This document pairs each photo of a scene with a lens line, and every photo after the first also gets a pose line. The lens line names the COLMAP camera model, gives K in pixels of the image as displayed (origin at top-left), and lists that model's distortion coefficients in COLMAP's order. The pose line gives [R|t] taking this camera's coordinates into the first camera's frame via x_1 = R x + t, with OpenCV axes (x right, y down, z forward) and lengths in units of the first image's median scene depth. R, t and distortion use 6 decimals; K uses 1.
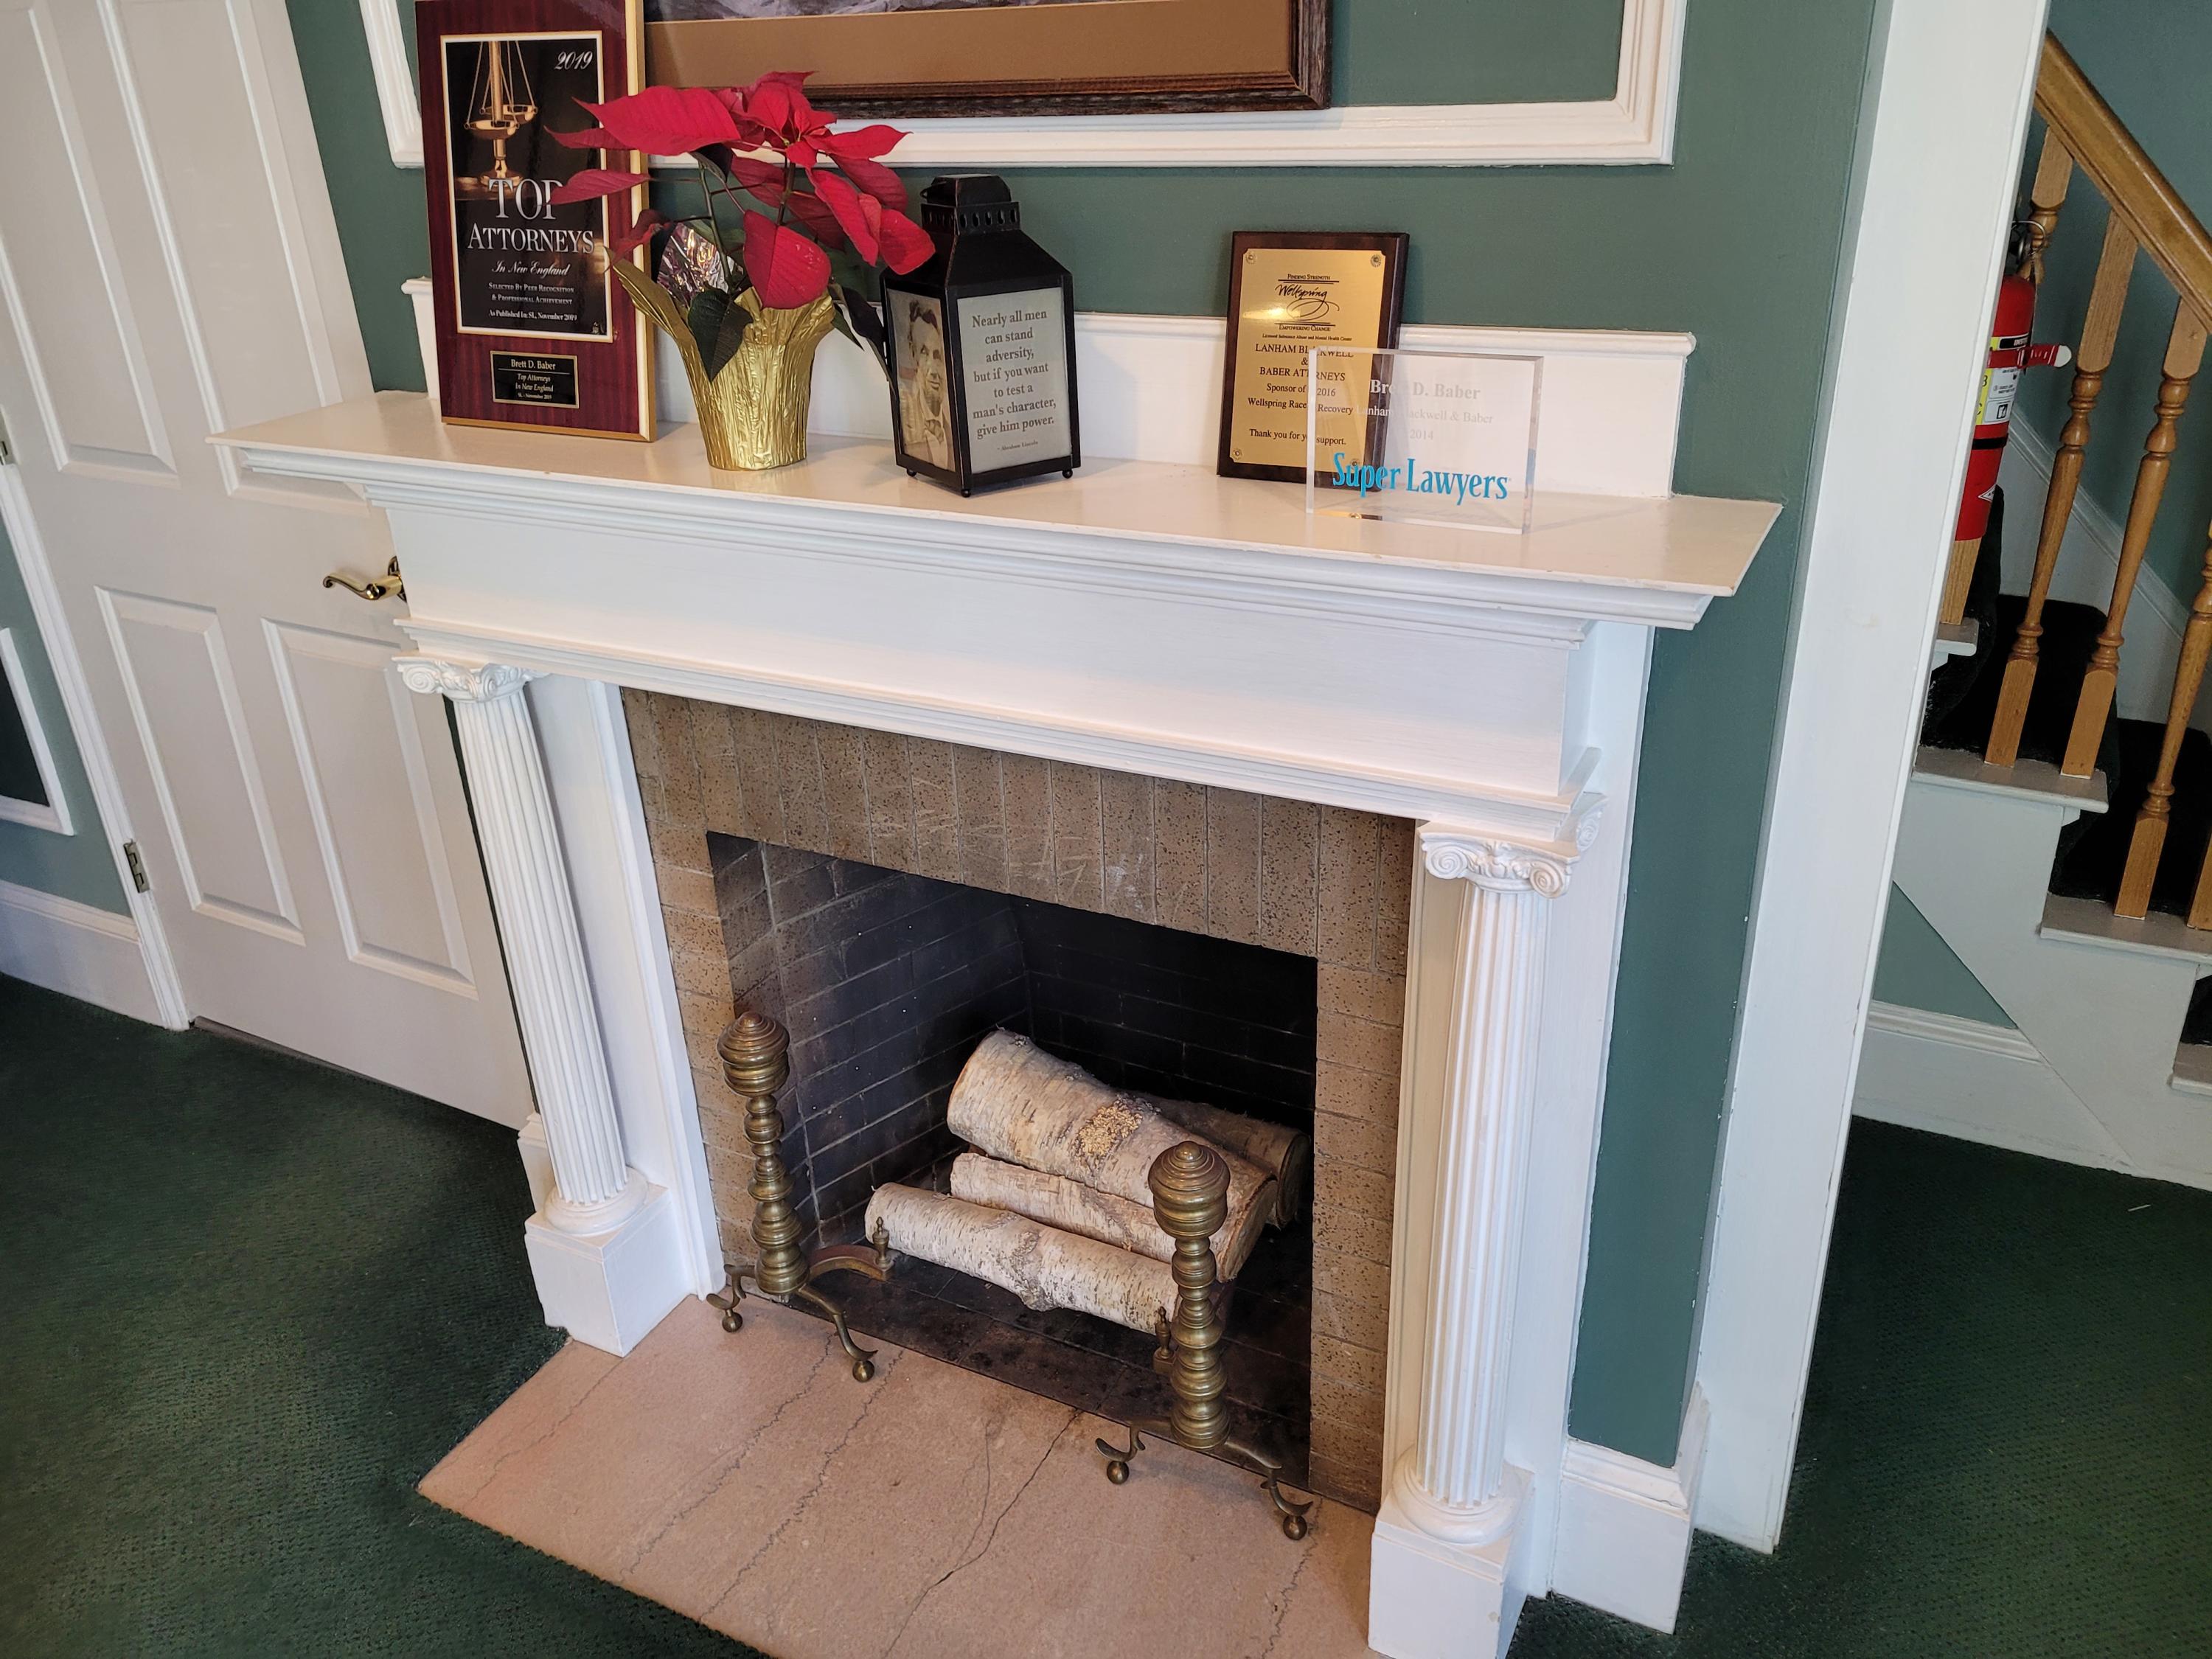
lens RADIAL K [[1676.2, 0, 1102.8], [0, 1676.2, 833.9], [0, 0, 1]] dist [0.057408, -0.025309]
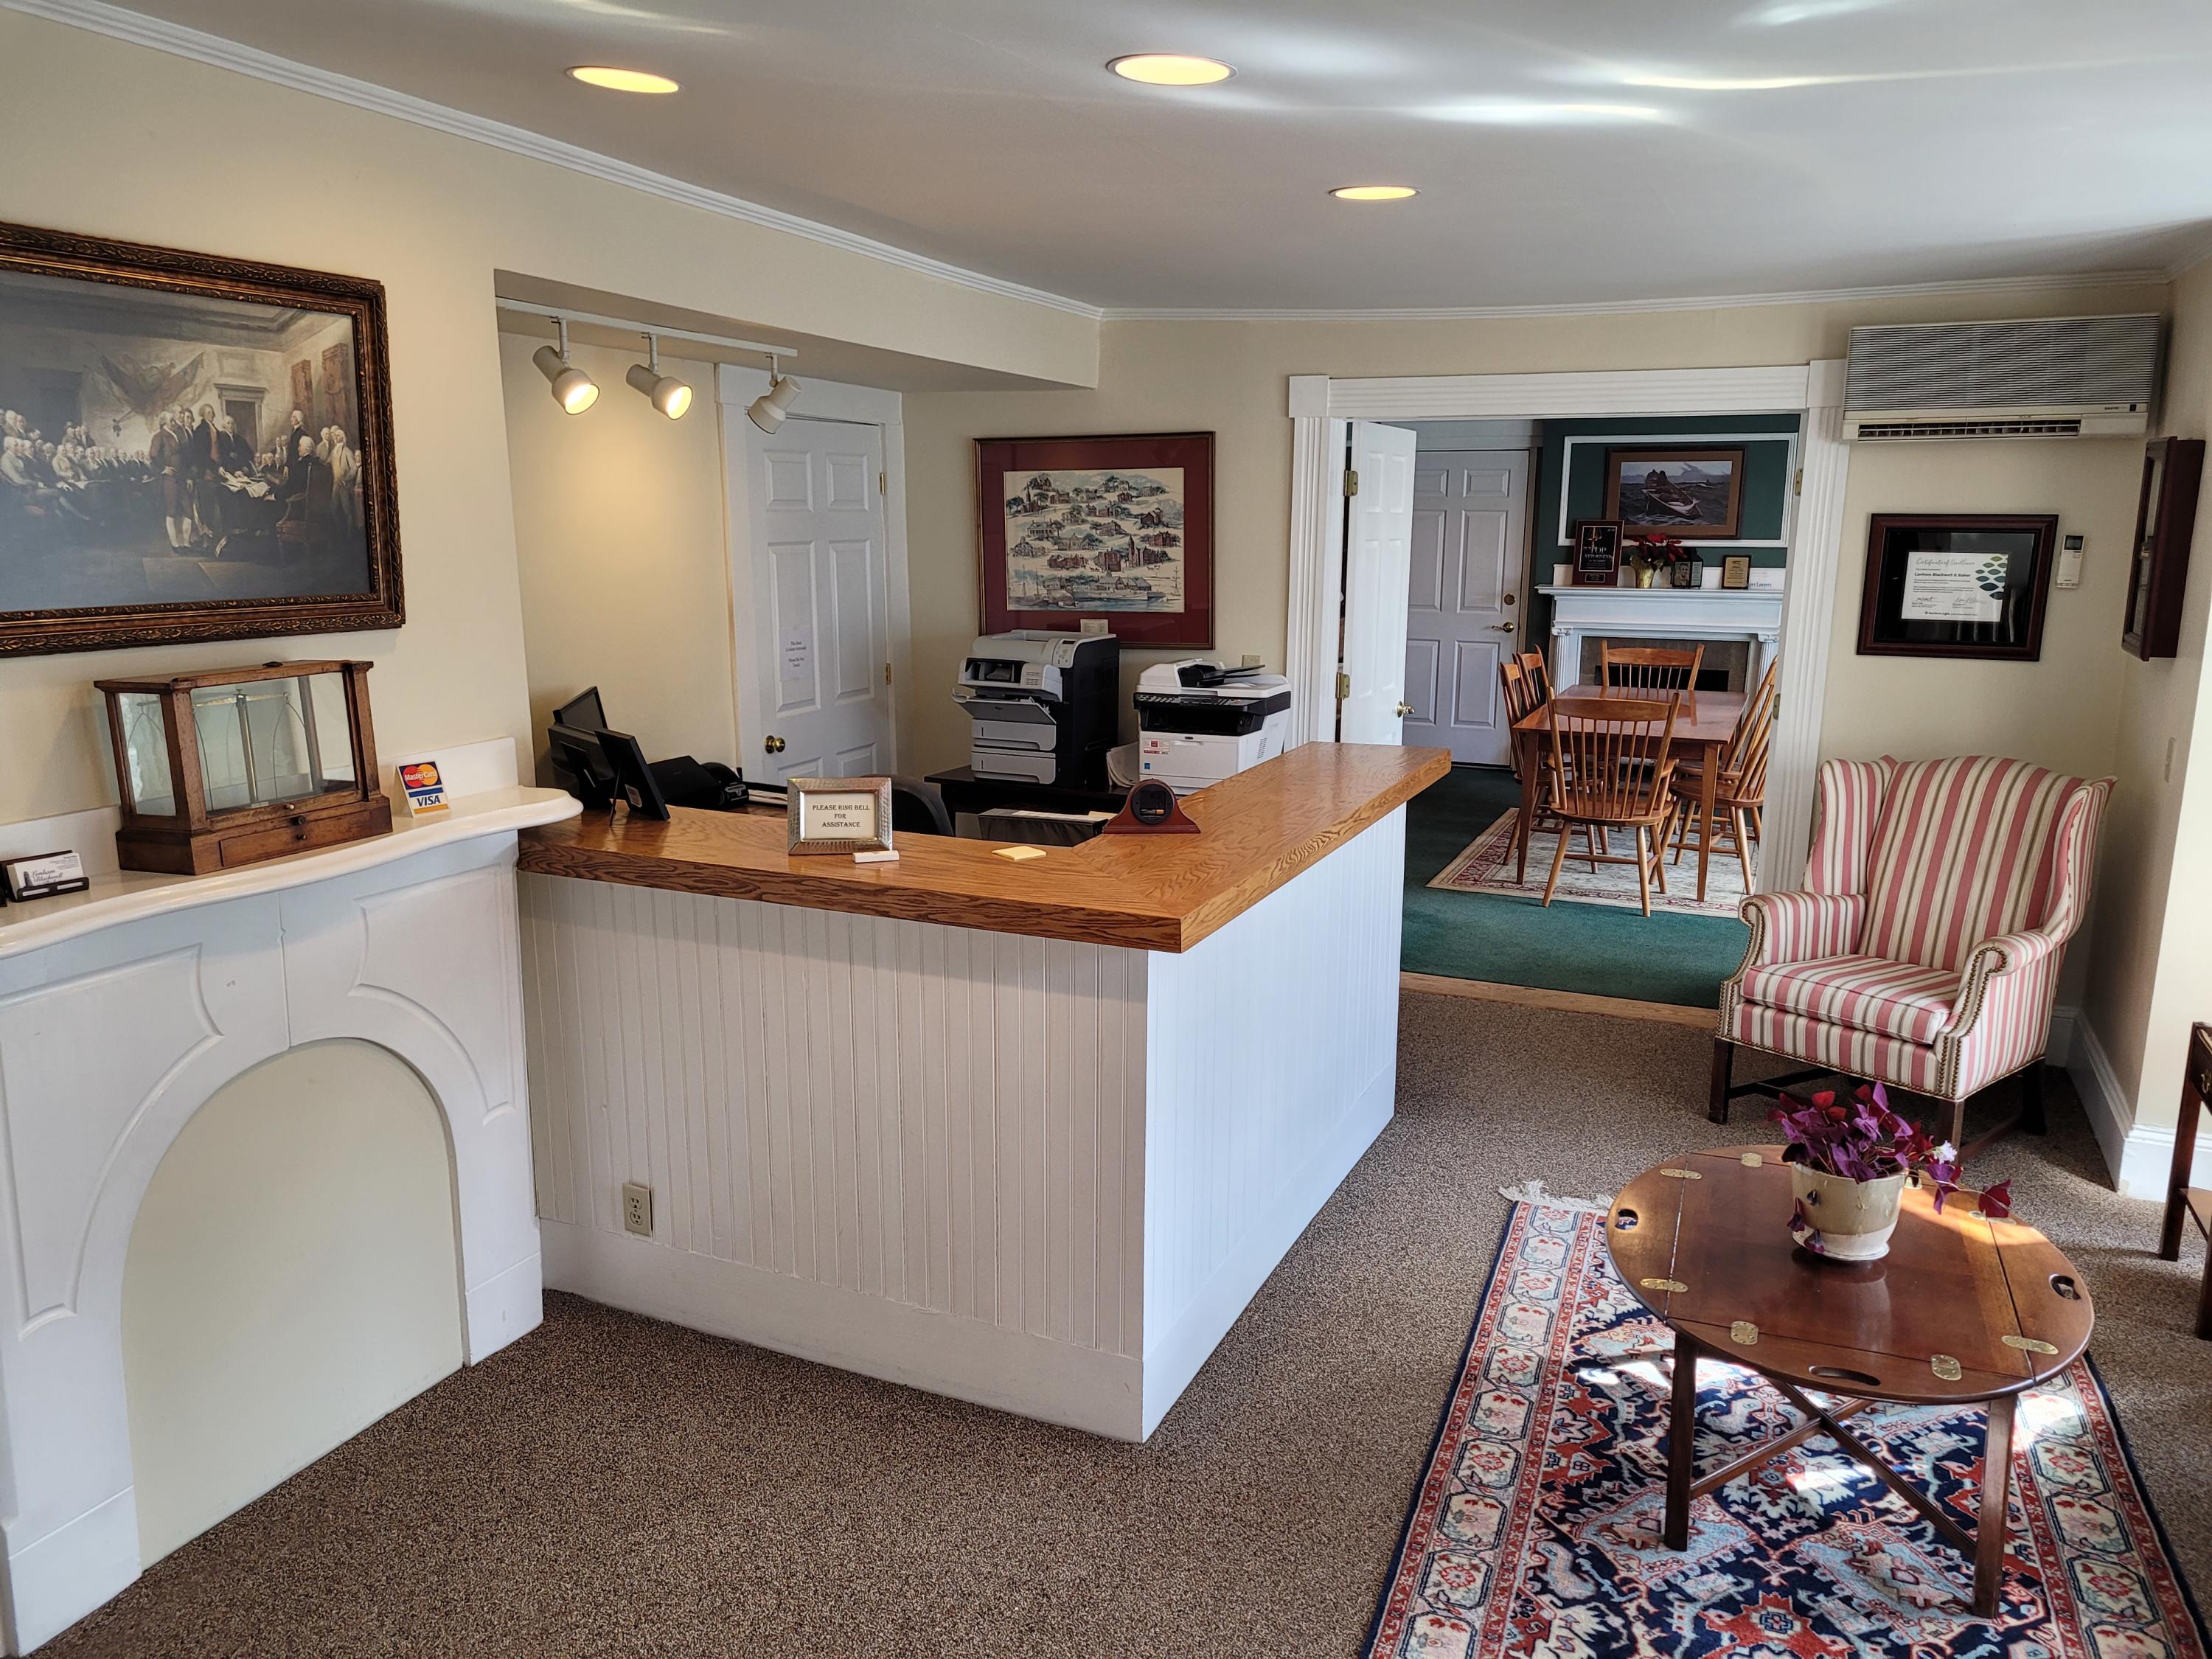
lens RADIAL K [[1676.2, 0, 1102.5], [0, 1676.2, 844.7], [0, 0, 1]] dist [0.057408, -0.025309]
pose [[0.995927, 0.022385, 0.087344, -3.041700], [-0.001569, 0.972849, -0.231433, 2.417009], [-0.090153, 0.230354, 0.968922, -5.246634]]
